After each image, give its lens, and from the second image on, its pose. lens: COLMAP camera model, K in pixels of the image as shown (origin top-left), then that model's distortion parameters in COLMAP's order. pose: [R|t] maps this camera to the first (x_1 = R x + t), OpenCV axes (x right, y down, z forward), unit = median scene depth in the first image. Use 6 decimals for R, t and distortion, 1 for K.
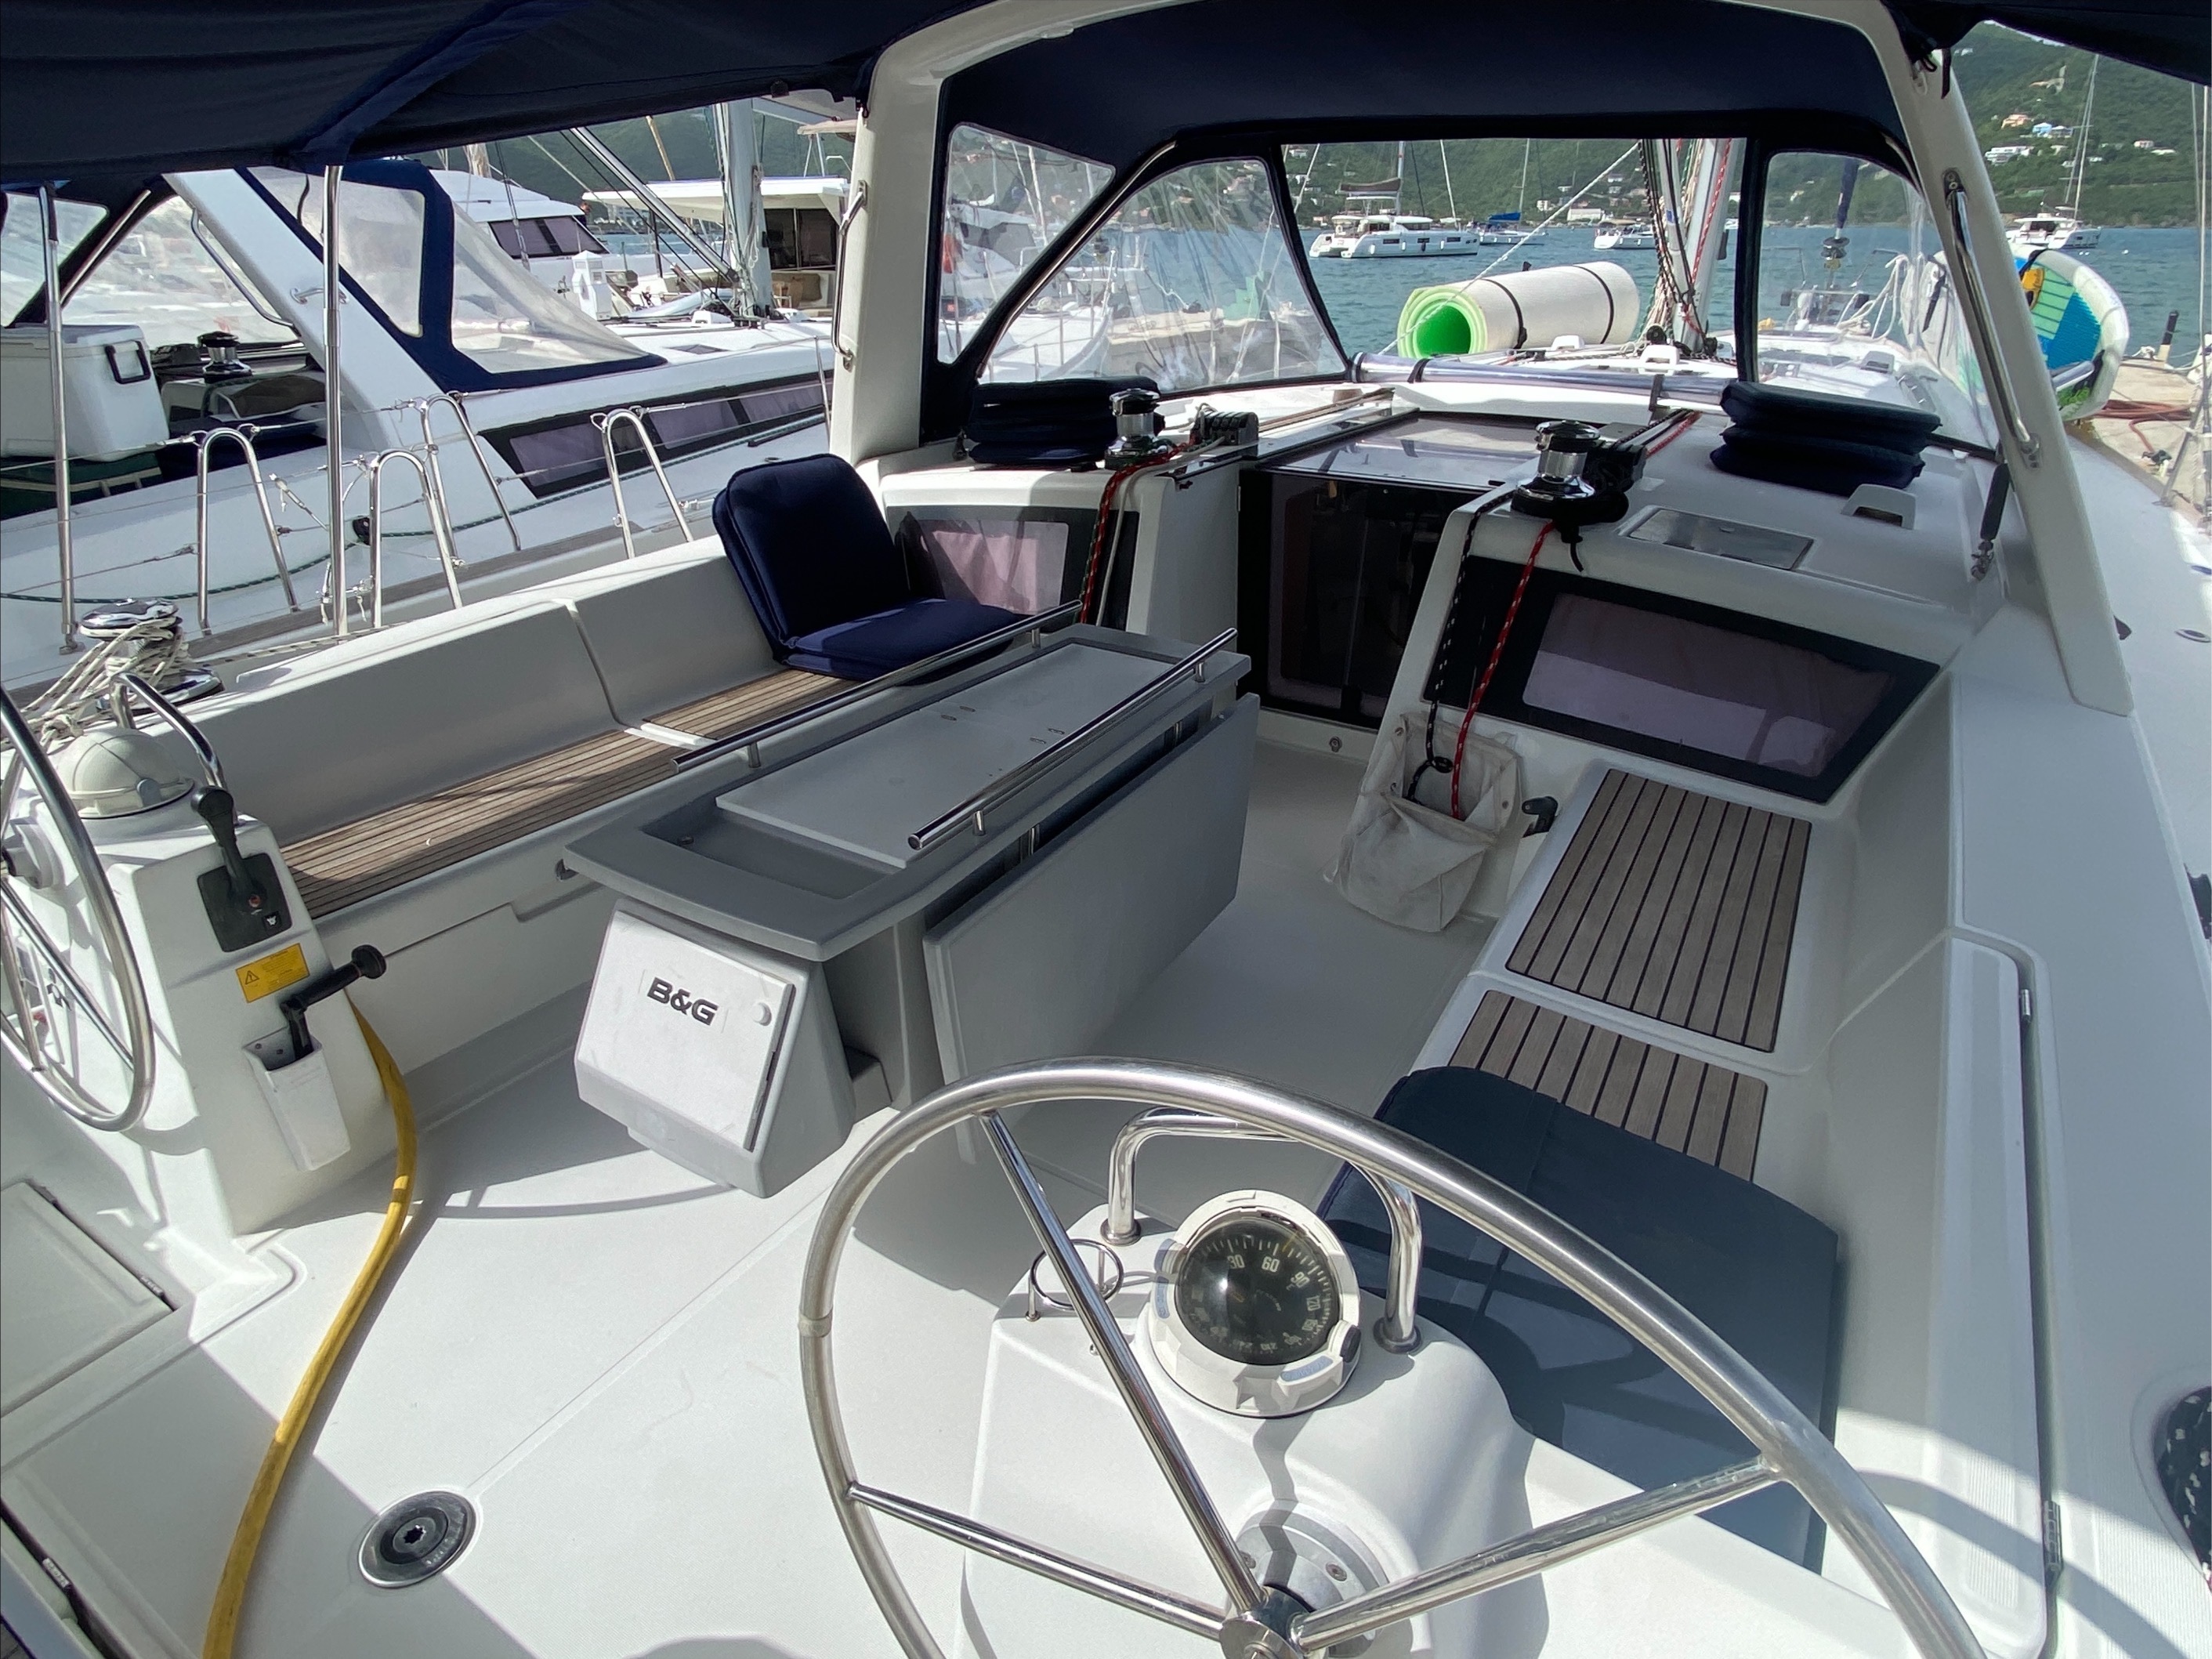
lens RADIAL K [[1275.6, 0, 1093.9], [0, 1275.6, 834.2], [0, 0, 1]] dist [0.039428, -0.040964]
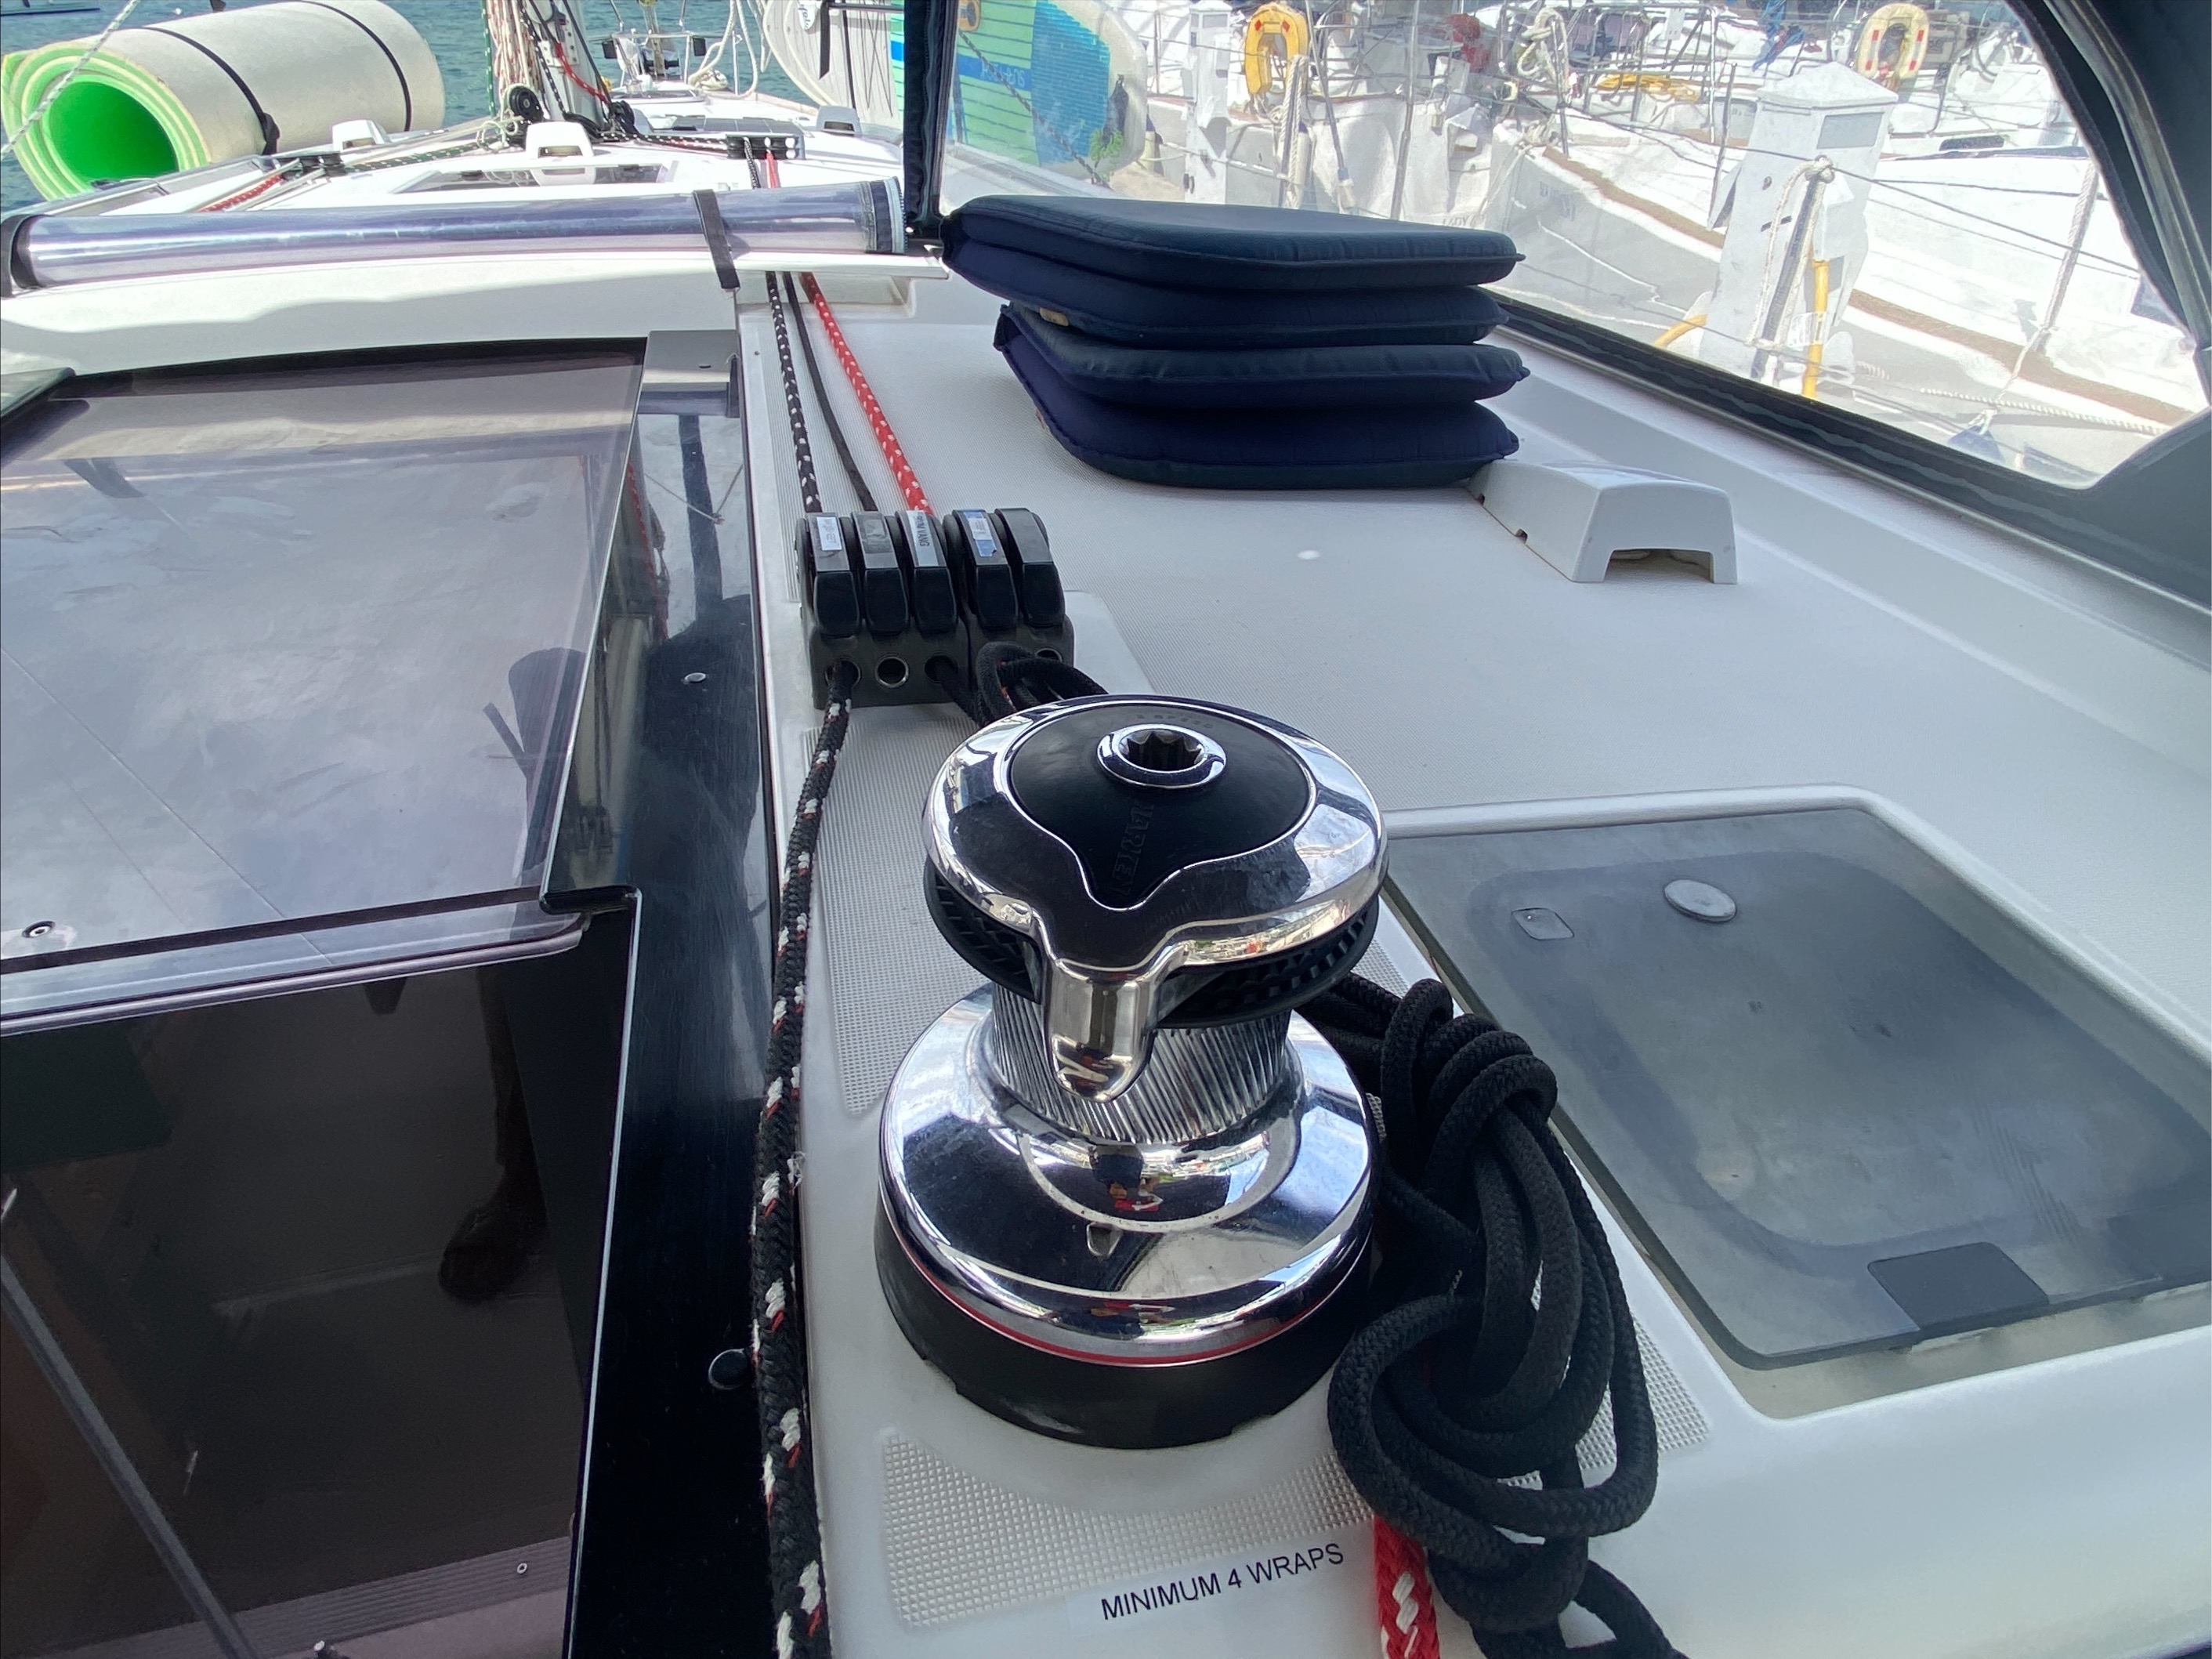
lens RADIAL K [[1275.6, 0, 1093.9], [0, 1275.6, 834.2], [0, 0, 1]] dist [0.039428, -0.040964]
pose [[0.678220, -0.416573, 0.605380, 0.282936], [0.328777, 0.908766, 0.257003, -0.344153], [-0.657209, 0.024730, 0.753303, 0.899150]]
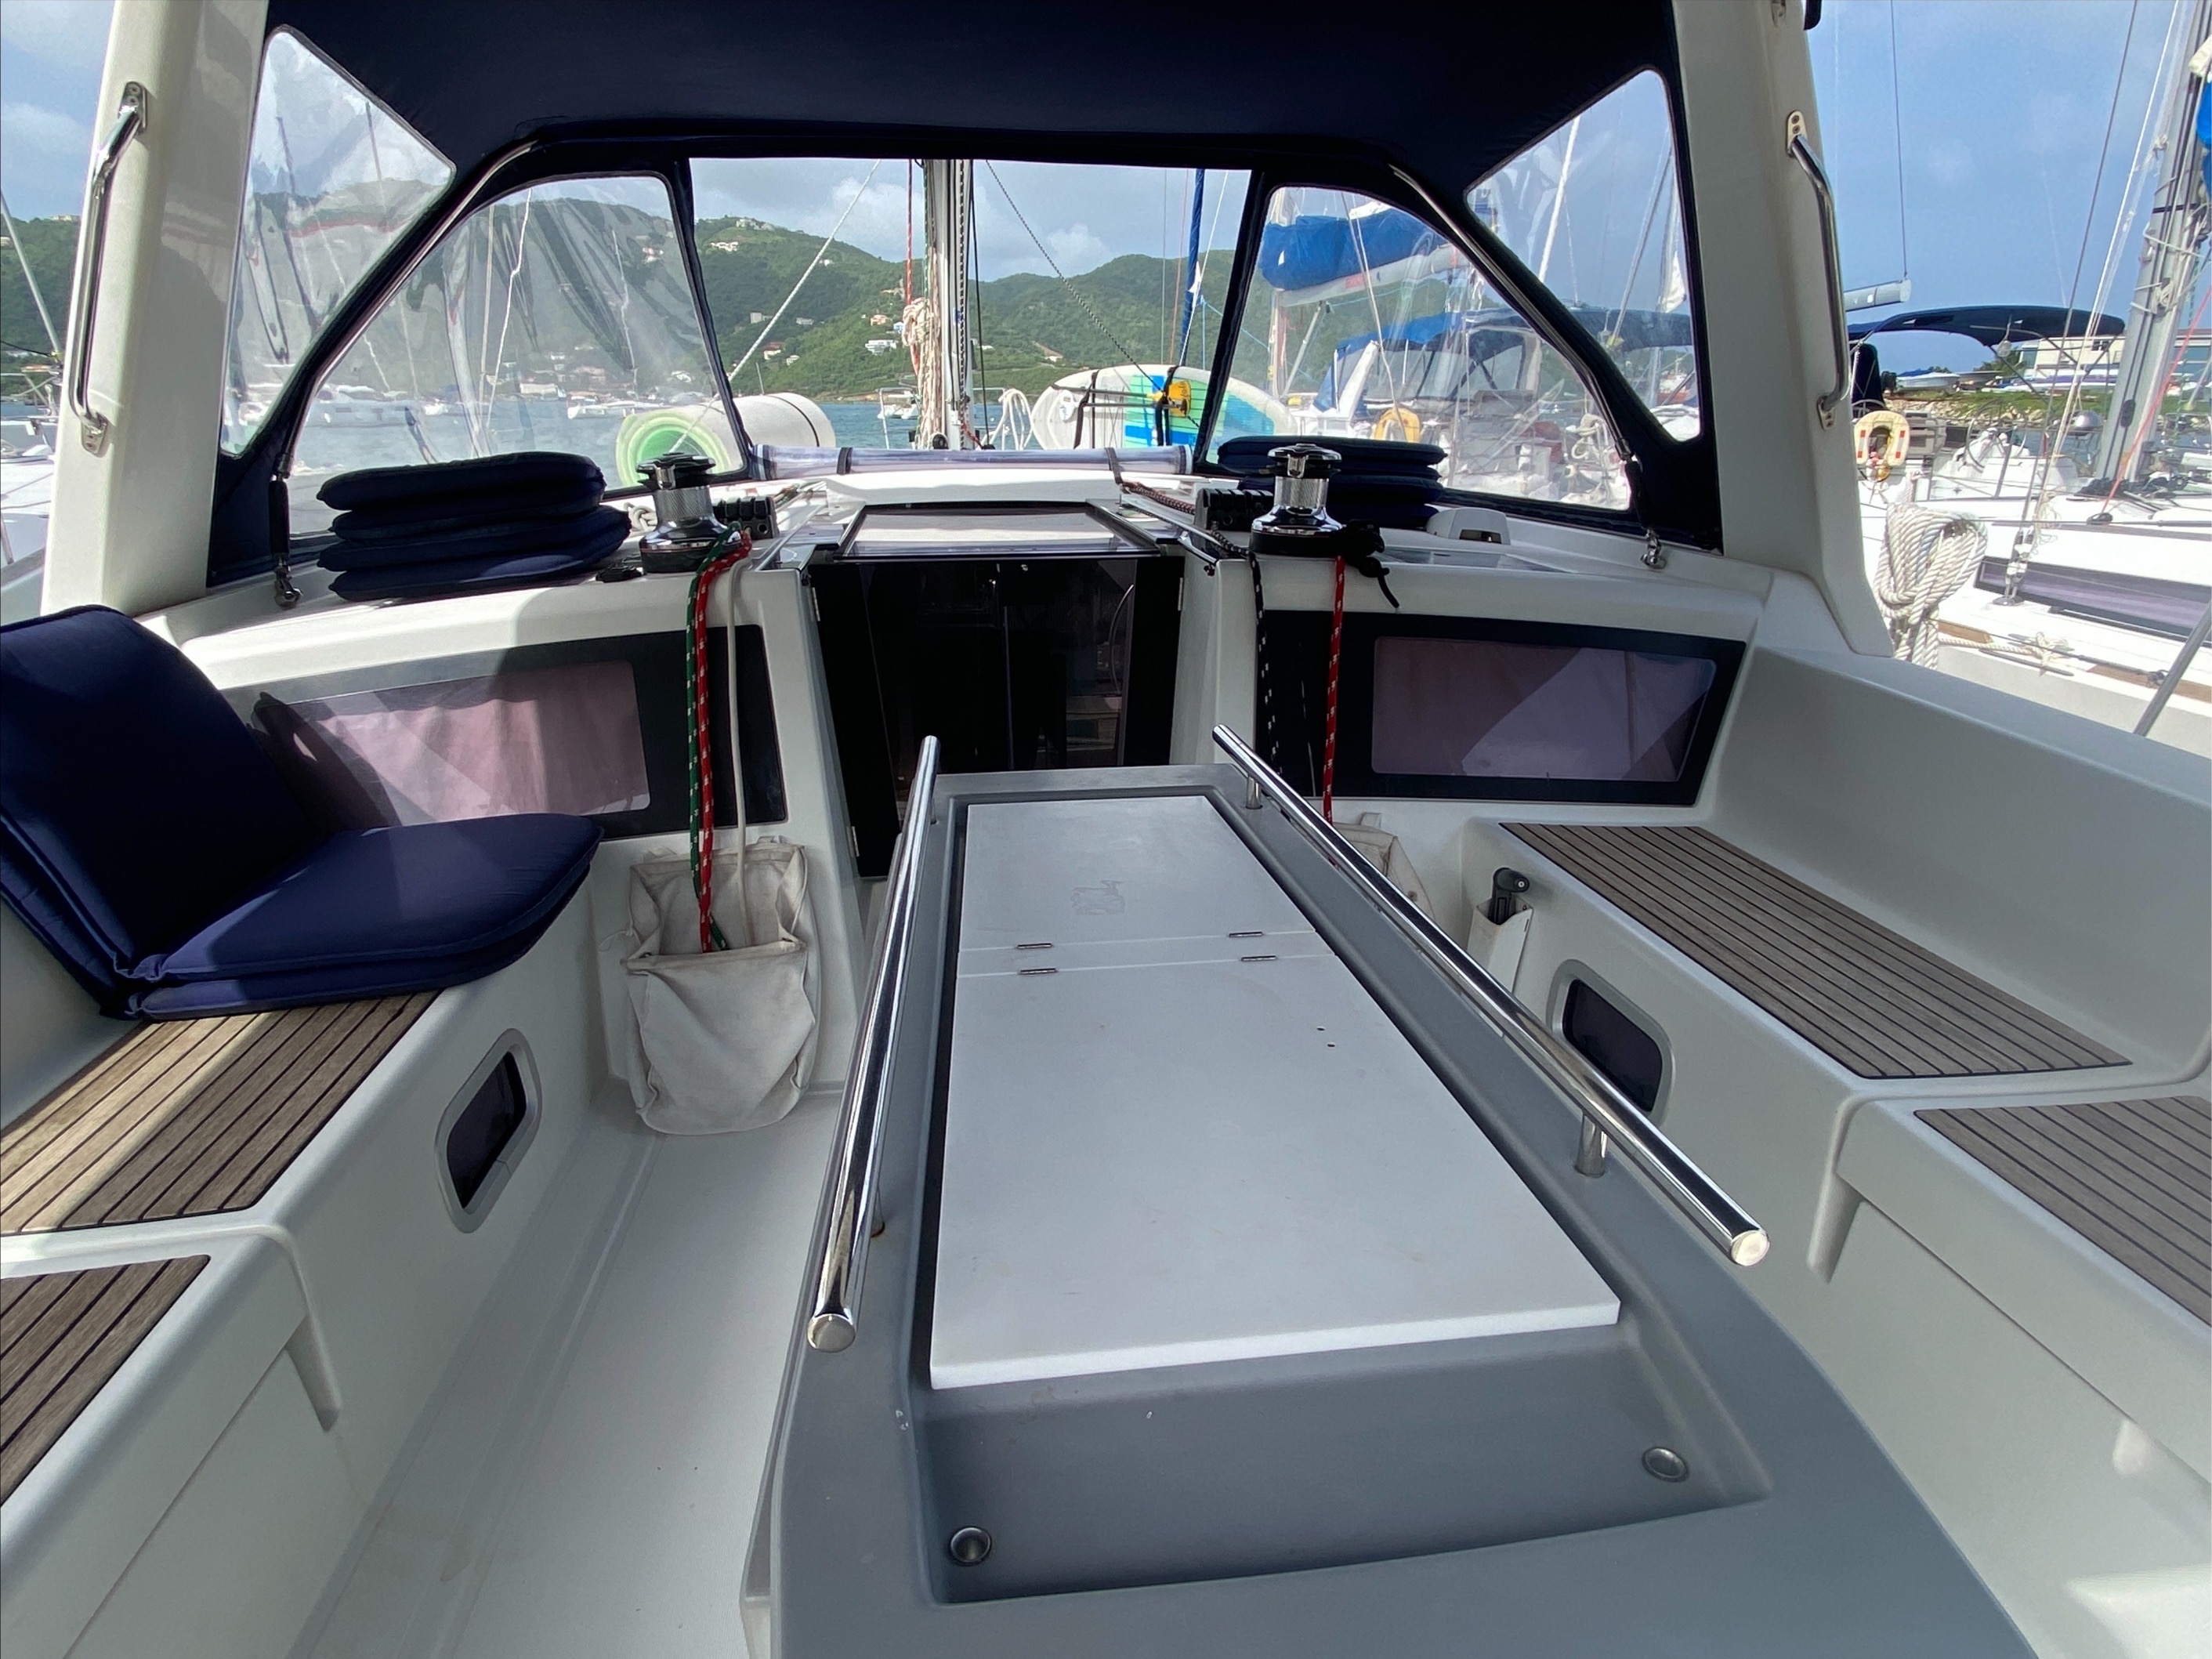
lens RADIAL K [[1247.3, 0, 1101.5], [0, 1247.3, 879.7], [0, 0, 1]] dist [0.005252, 0.002147]
pose [[0.752258, -0.240703, 0.613327, -0.296275], [0.292323, 0.956173, 0.016714, -0.100779], [-0.590470, 0.166716, 0.789652, 0.480689]]
